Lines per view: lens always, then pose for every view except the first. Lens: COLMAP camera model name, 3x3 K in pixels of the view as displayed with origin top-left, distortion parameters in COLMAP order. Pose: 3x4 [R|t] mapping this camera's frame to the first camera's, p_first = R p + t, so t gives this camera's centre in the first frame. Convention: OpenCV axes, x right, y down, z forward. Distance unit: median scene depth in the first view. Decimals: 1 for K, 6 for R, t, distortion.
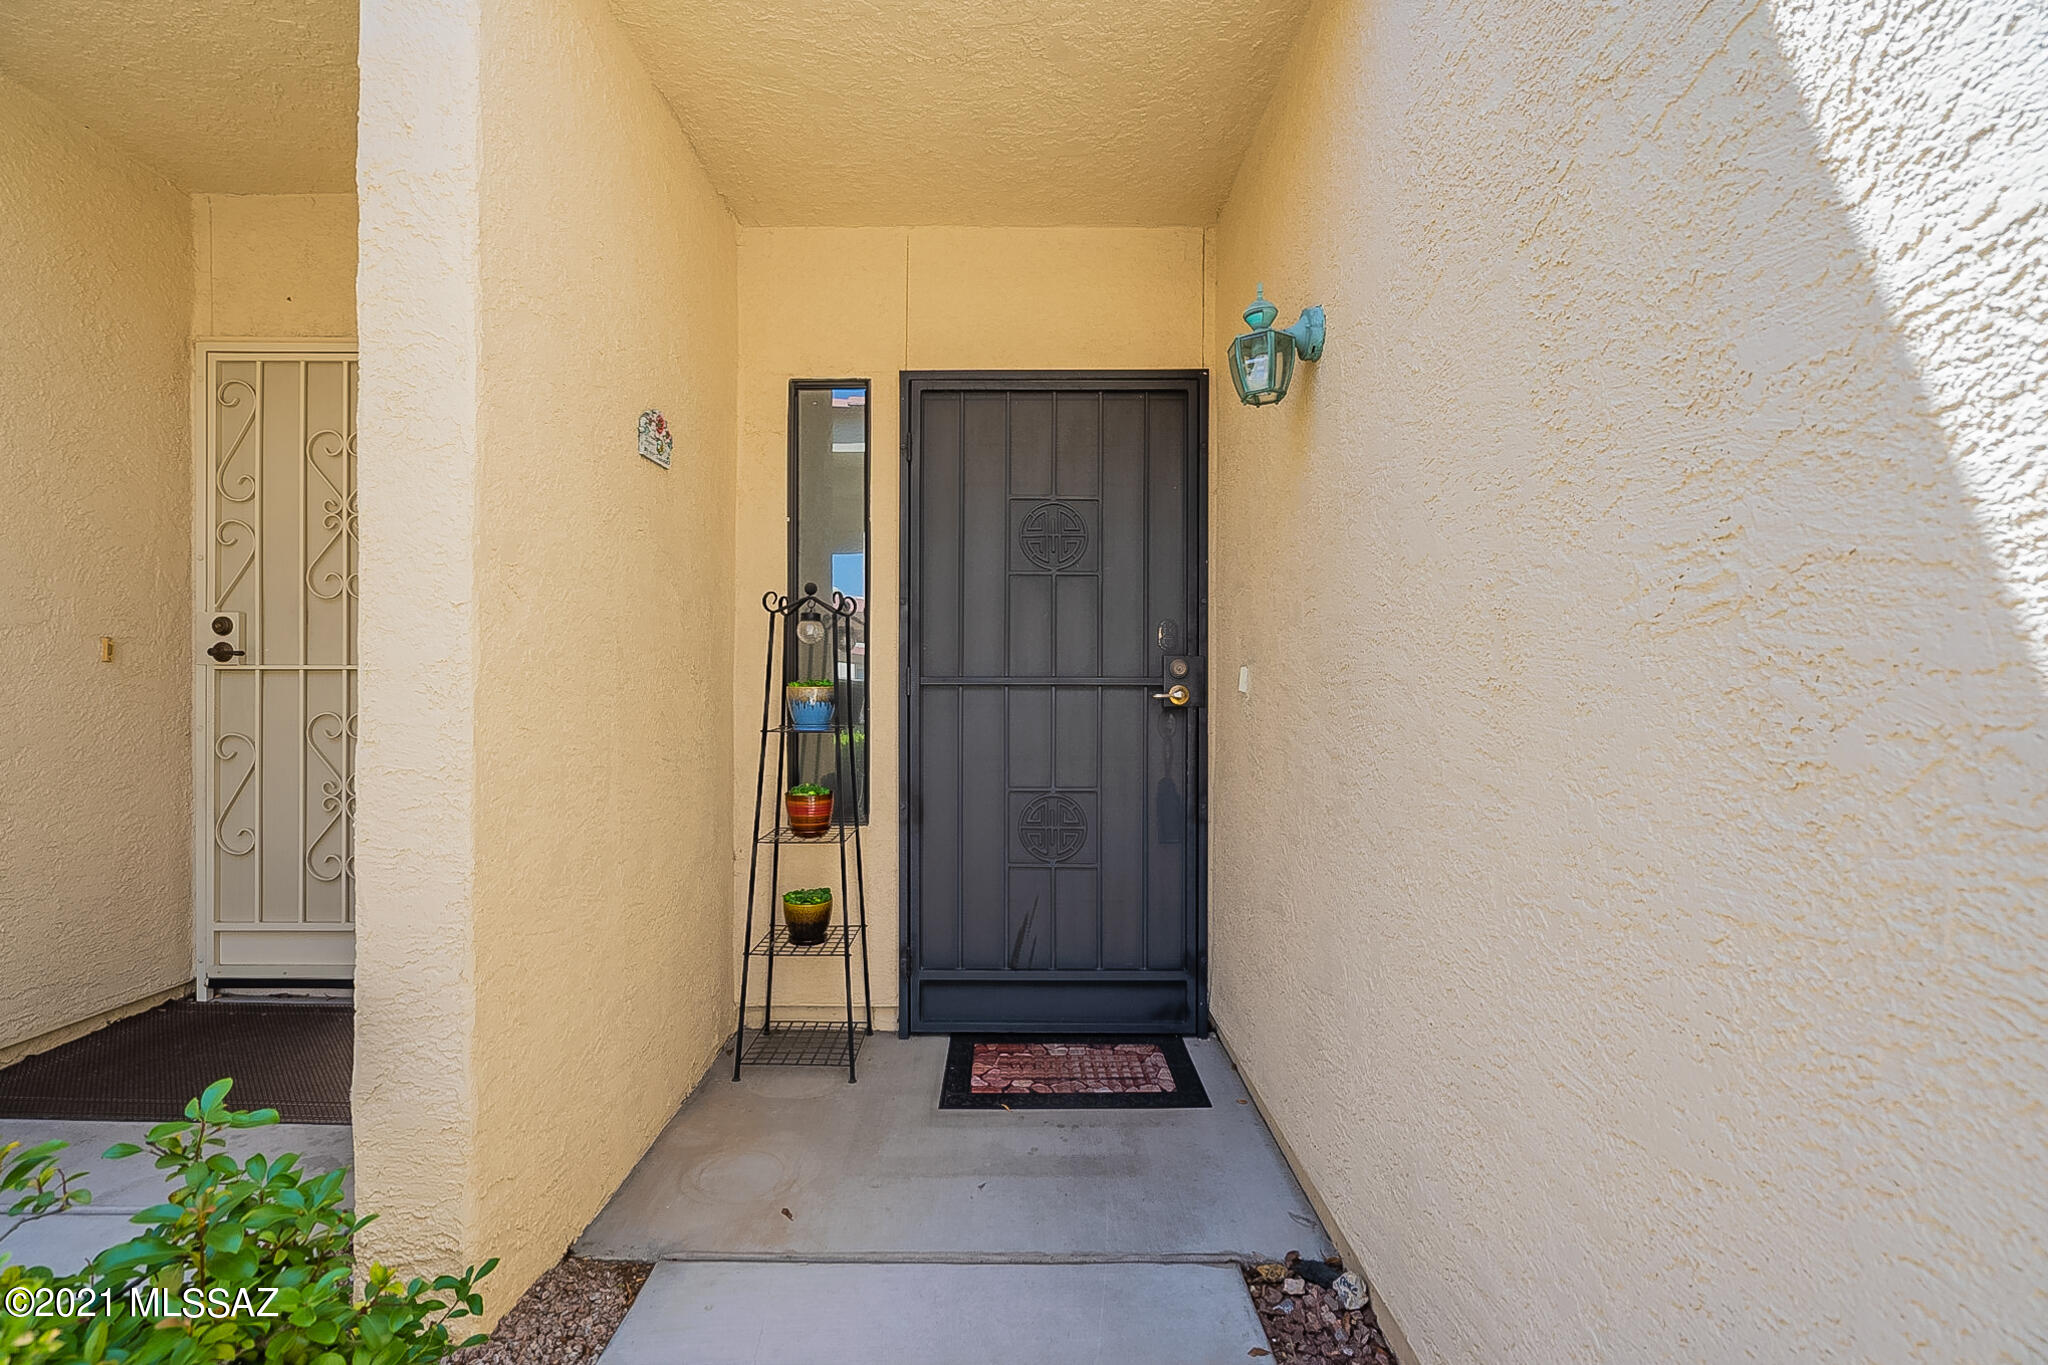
lens RADIAL K [[931.0, 0, 1020.8], [0, 931.0, 674.4], [0, 0, 1]] dist [-0.006874, 0.001891]
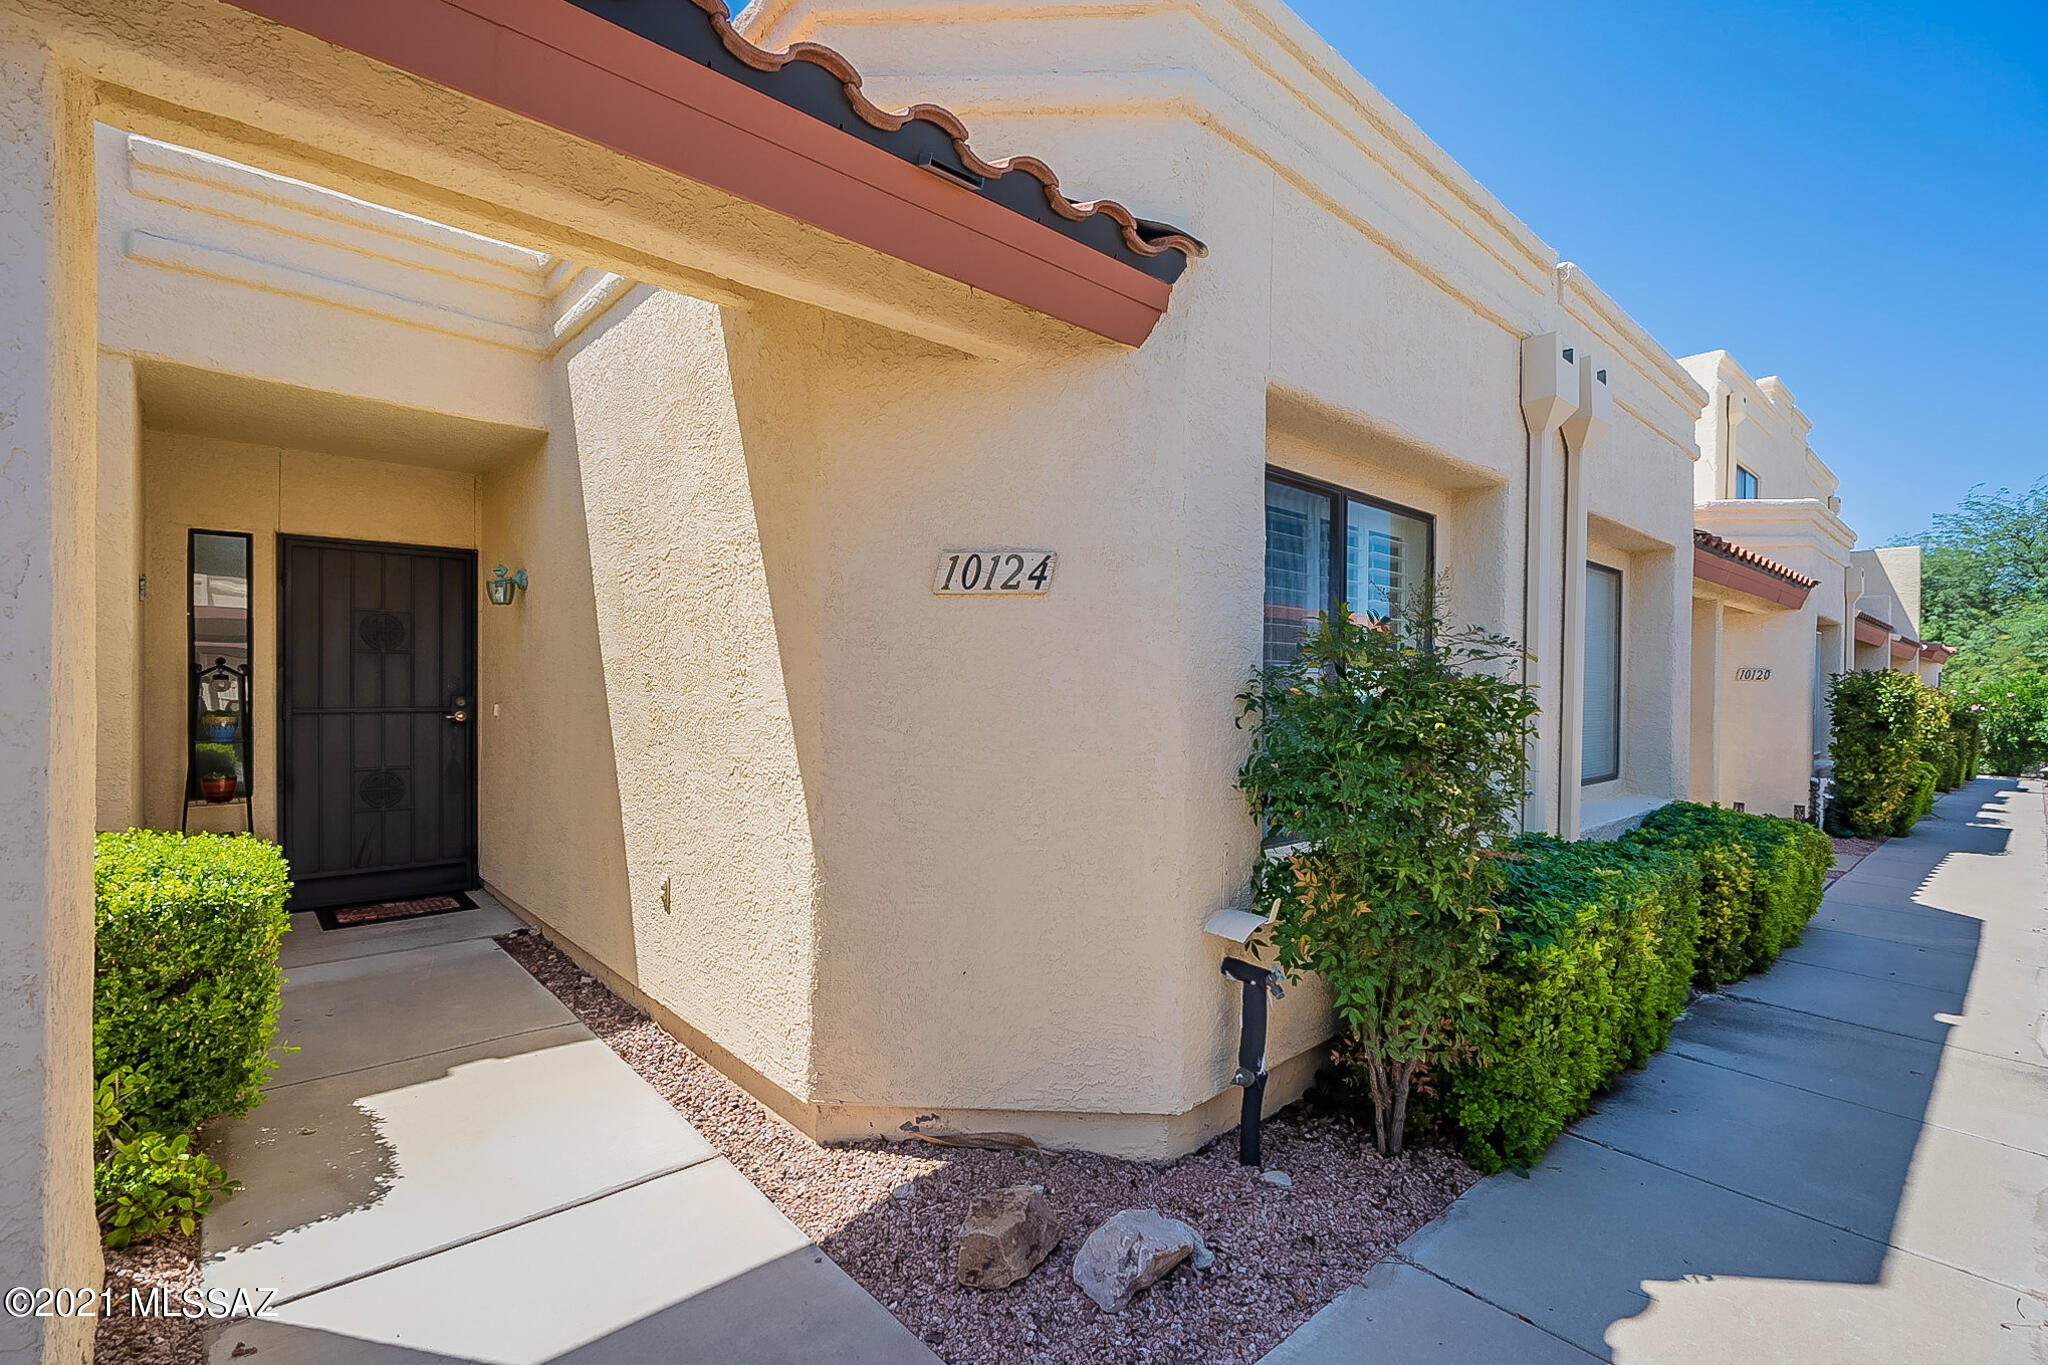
lens RADIAL K [[931.0, 0, 1026.4], [0, 931.0, 692.4], [0, 0, 1]] dist [-0.006874, 0.001891]
pose [[0.744093, -0.001514, 0.668074, -0.244968], [0.002615, 0.999996, -0.000645, -0.022561], [-0.668071, 0.002227, 0.744094, -1.220269]]
